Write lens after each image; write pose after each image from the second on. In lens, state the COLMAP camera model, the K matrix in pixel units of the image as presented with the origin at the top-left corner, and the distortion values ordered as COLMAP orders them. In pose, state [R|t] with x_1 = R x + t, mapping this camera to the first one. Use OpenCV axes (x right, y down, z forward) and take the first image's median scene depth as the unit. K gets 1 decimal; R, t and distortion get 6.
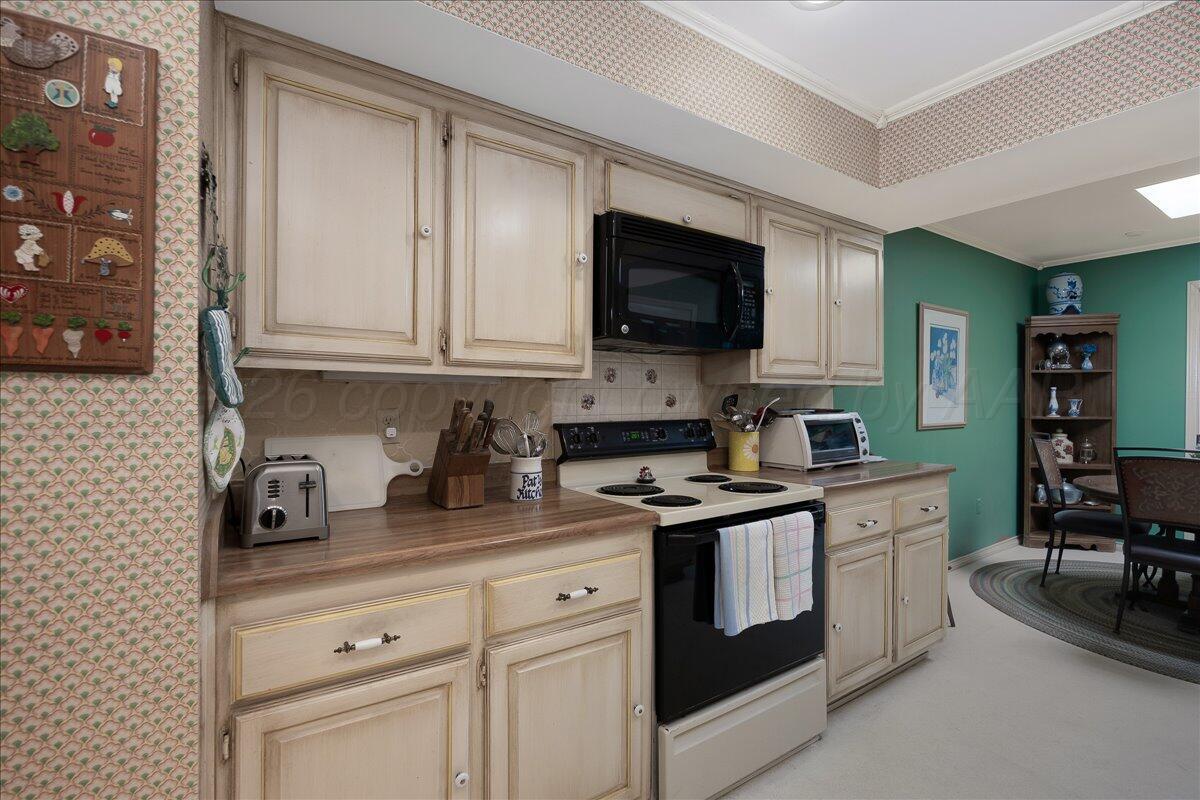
lens RADIAL K [[551.4, 0, 601.9], [0, 551.4, 406.4], [0, 0, 1]] dist [-0.002355, -0.000377]
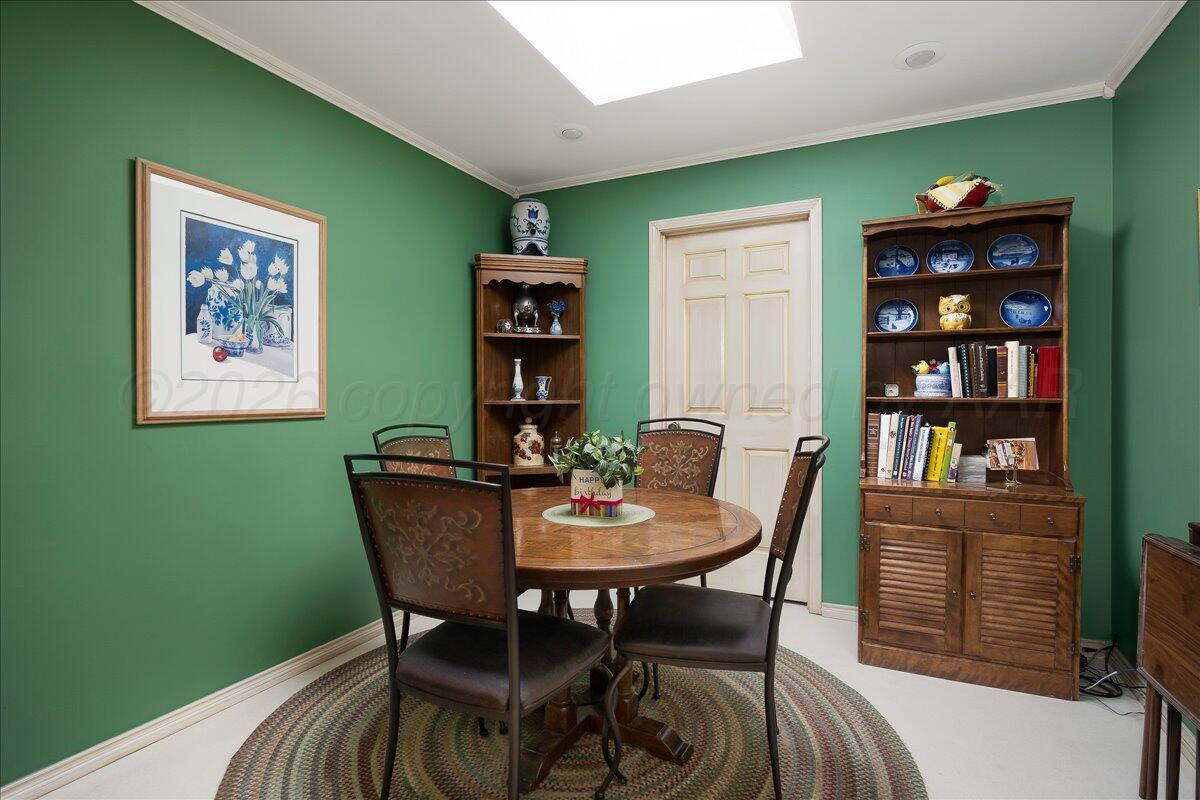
lens RADIAL K [[568.5, 0, 623.5], [0, 568.5, 395.2], [0, 0, 1]] dist [0.000091, -0.000075]
pose [[0.866608, -0.000228, 0.498990, 0.580415], [0.007149, 0.999903, -0.011958, 0.021222], [-0.498939, 0.013930, 0.866525, 0.305835]]
